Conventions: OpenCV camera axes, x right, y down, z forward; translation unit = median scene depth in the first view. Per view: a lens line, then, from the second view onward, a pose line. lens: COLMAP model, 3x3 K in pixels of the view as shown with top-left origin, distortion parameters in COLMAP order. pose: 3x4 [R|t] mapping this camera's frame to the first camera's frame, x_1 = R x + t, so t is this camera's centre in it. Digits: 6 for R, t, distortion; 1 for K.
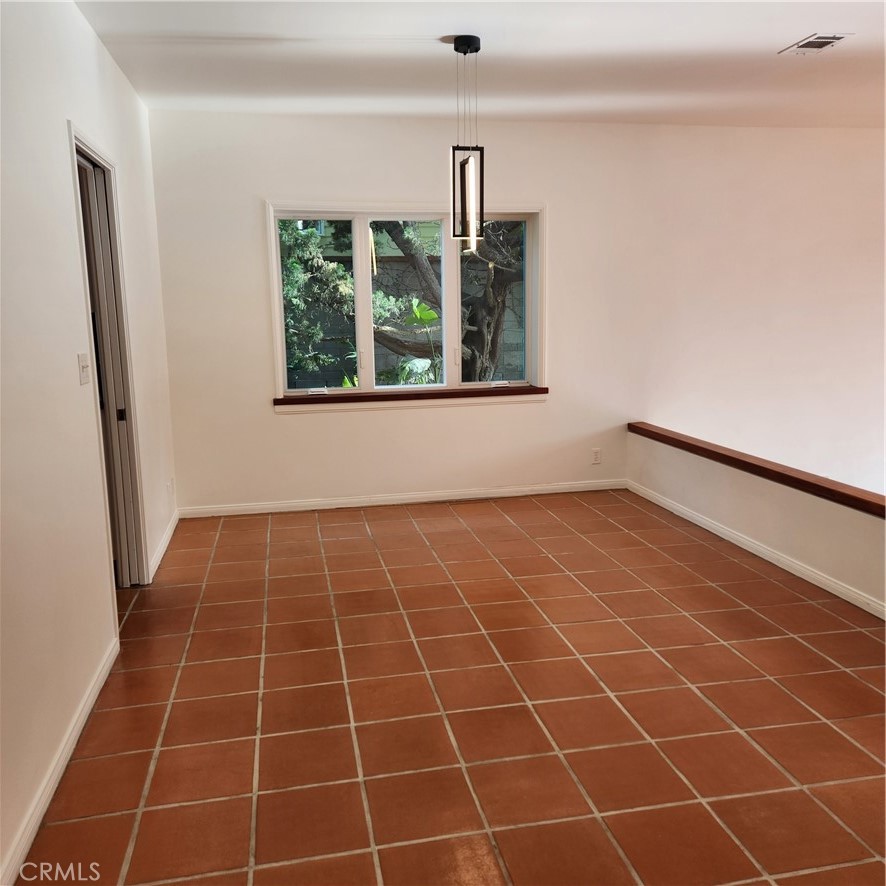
lens RADIAL K [[786.8, 0, 441.5], [0, 786.8, 438.4], [0, 0, 1]] dist [0.059629, -0.028635]
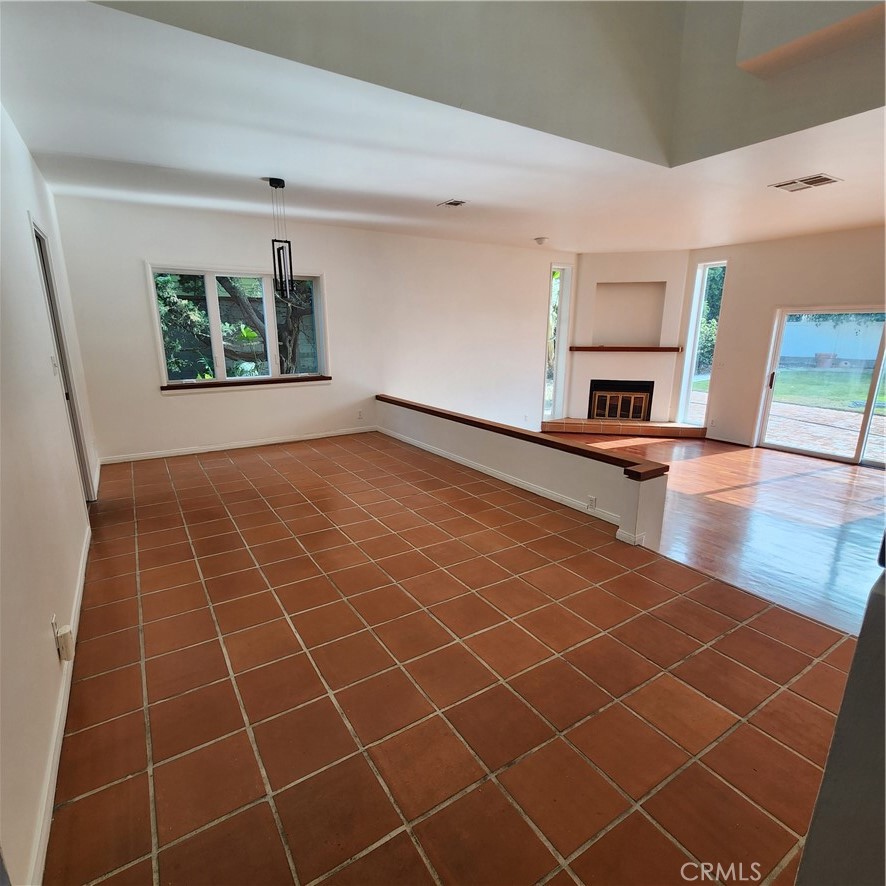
lens RADIAL K [[481.6, 0, 430.9], [0, 481.6, 454.9], [0, 0, 1]] dist [0.001141, -0.001702]
pose [[0.939796, -0.072599, 0.333936, -0.030381], [0.043589, 0.994658, 0.093568, 0.019794], [-0.338946, -0.073379, 0.937940, -0.114988]]
